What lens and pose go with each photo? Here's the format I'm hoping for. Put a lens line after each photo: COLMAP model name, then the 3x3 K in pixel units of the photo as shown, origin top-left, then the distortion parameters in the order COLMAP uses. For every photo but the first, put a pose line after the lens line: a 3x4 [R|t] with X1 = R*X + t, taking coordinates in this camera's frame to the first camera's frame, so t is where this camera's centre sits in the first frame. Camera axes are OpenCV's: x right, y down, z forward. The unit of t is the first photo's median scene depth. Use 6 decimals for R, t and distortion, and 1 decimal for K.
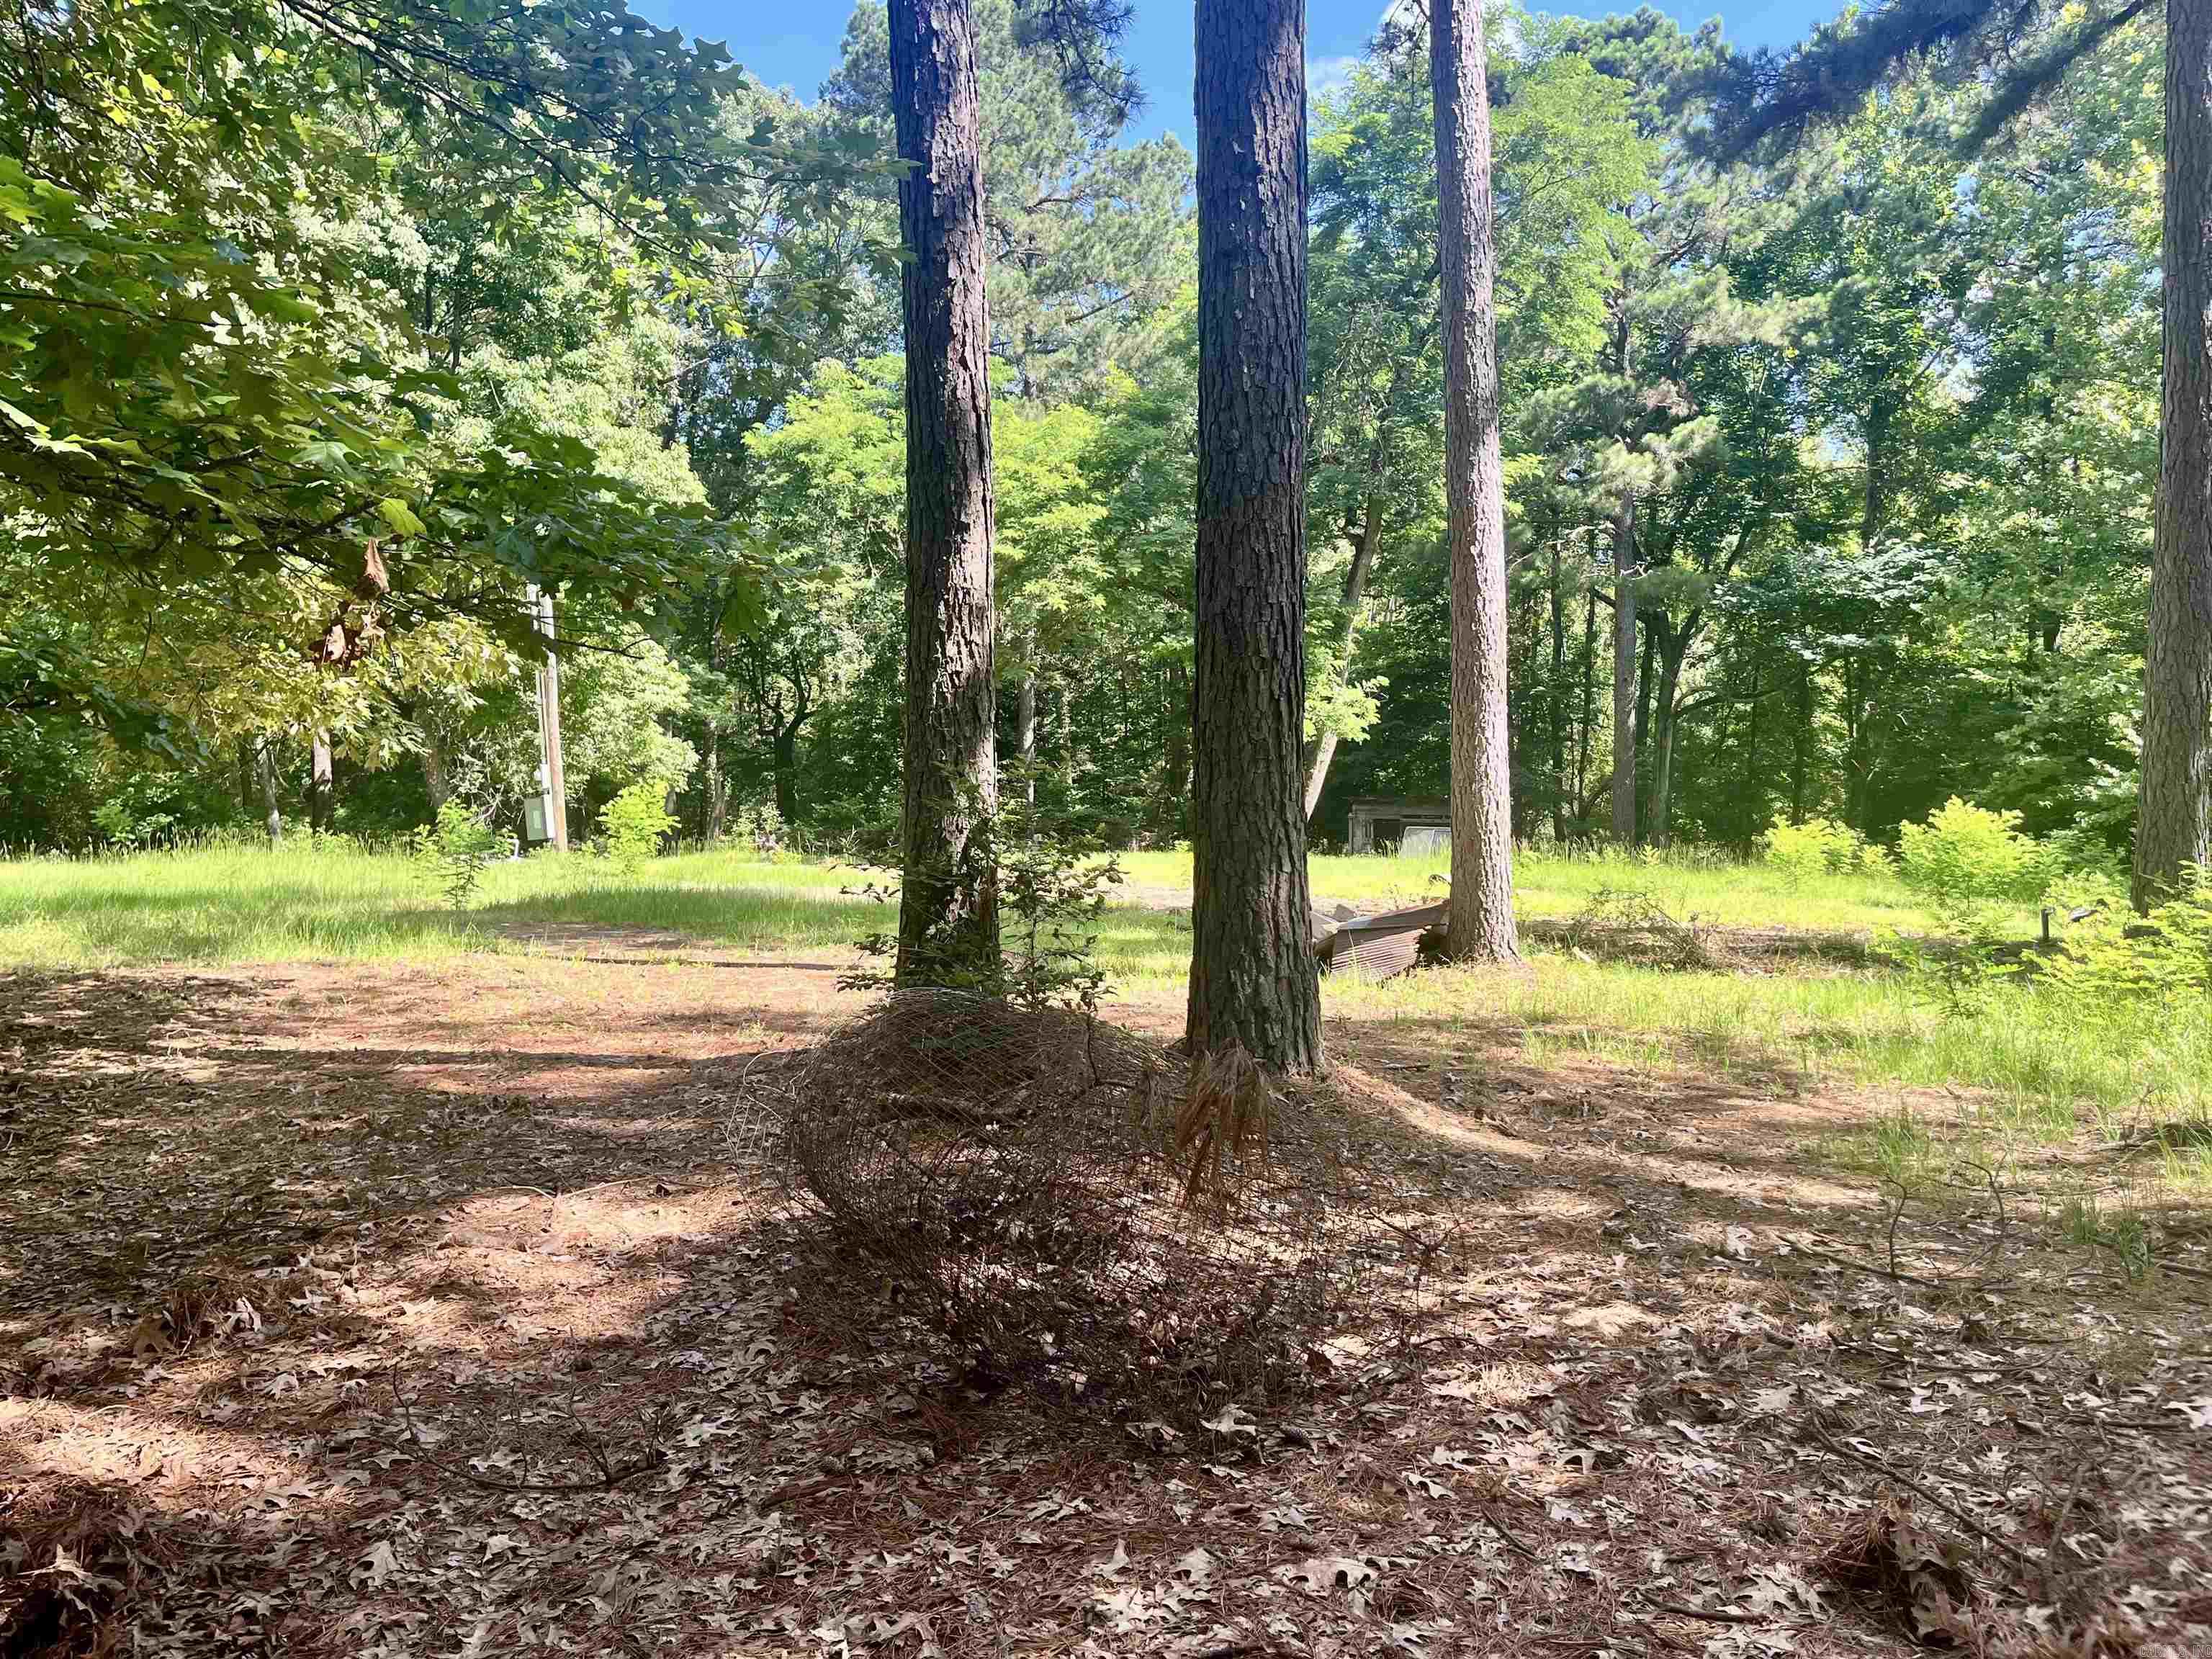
lens RADIAL K [[1677.2, 0, 1101.8], [0, 1677.2, 841.9], [0, 0, 1]] dist [0.054718, -0.056485]
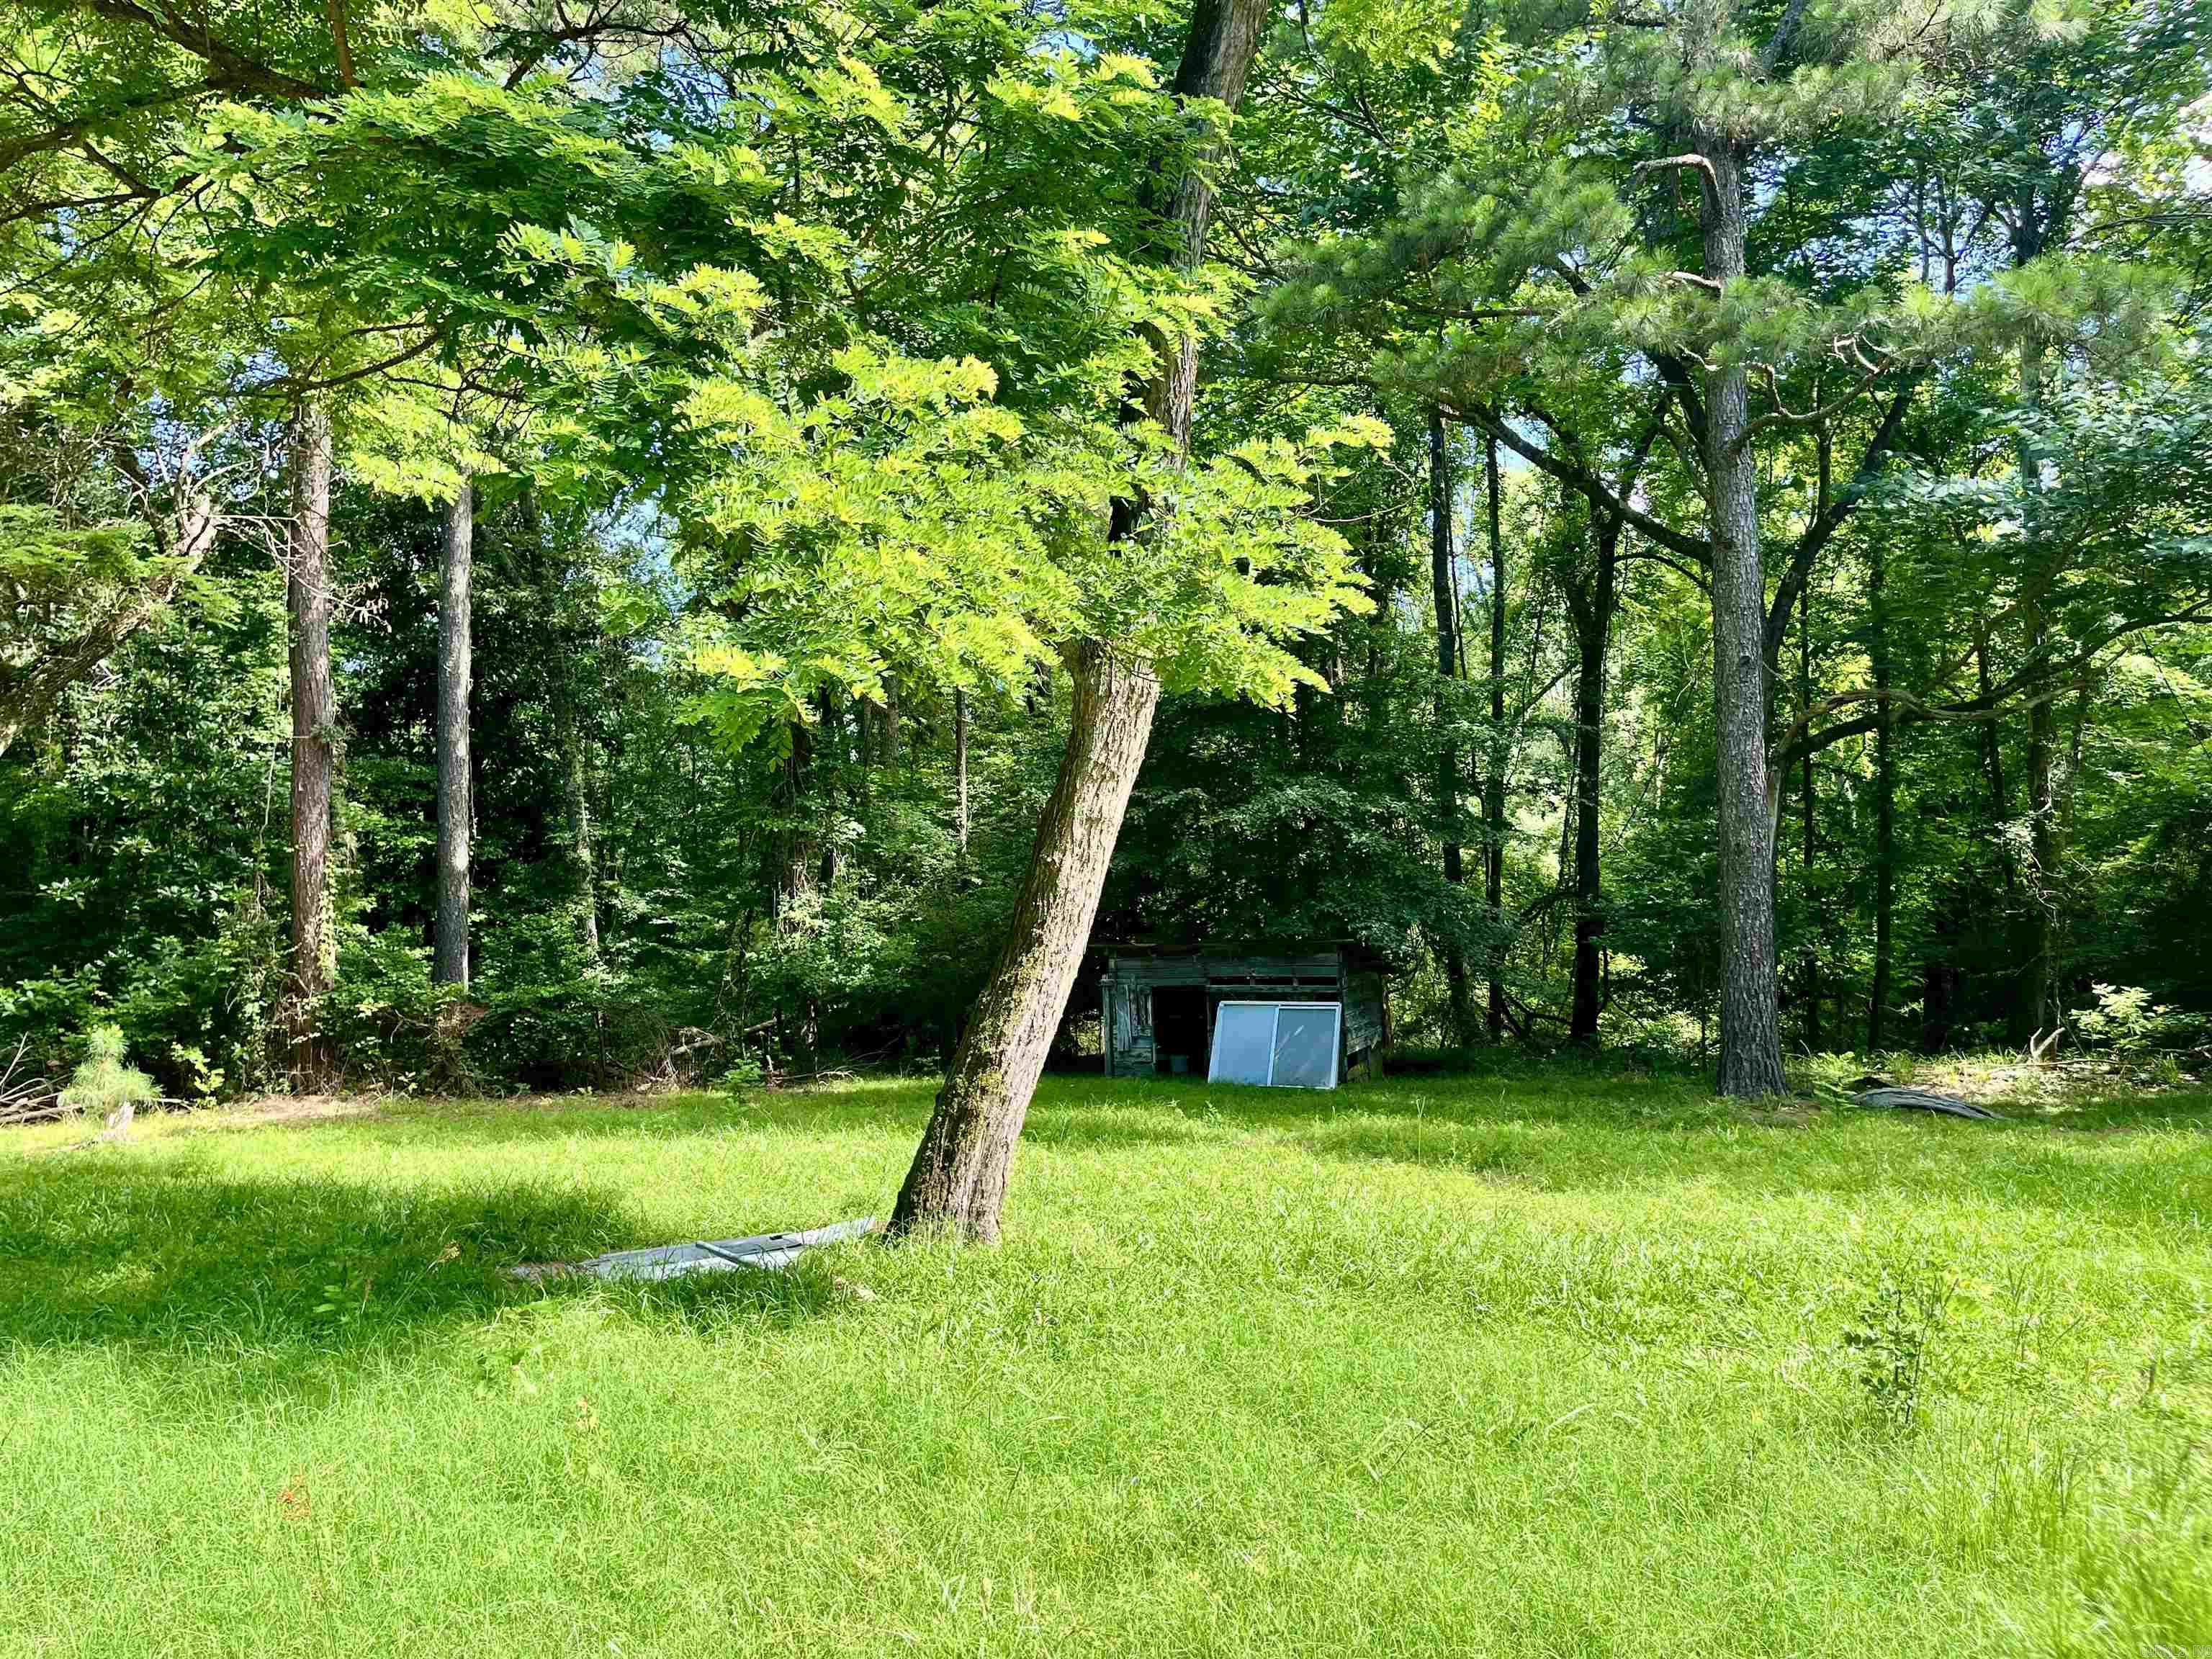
lens RADIAL K [[1671.1, 0, 1109.5], [0, 1671.1, 830.2], [0, 0, 1]] dist [0.074602, -0.108195]
pose [[0.982742, -0.012171, 0.184583, 0.076324], [0.028841, 0.995712, -0.087902, -0.021295], [-0.182721, 0.091708, 0.978878, 0.652036]]
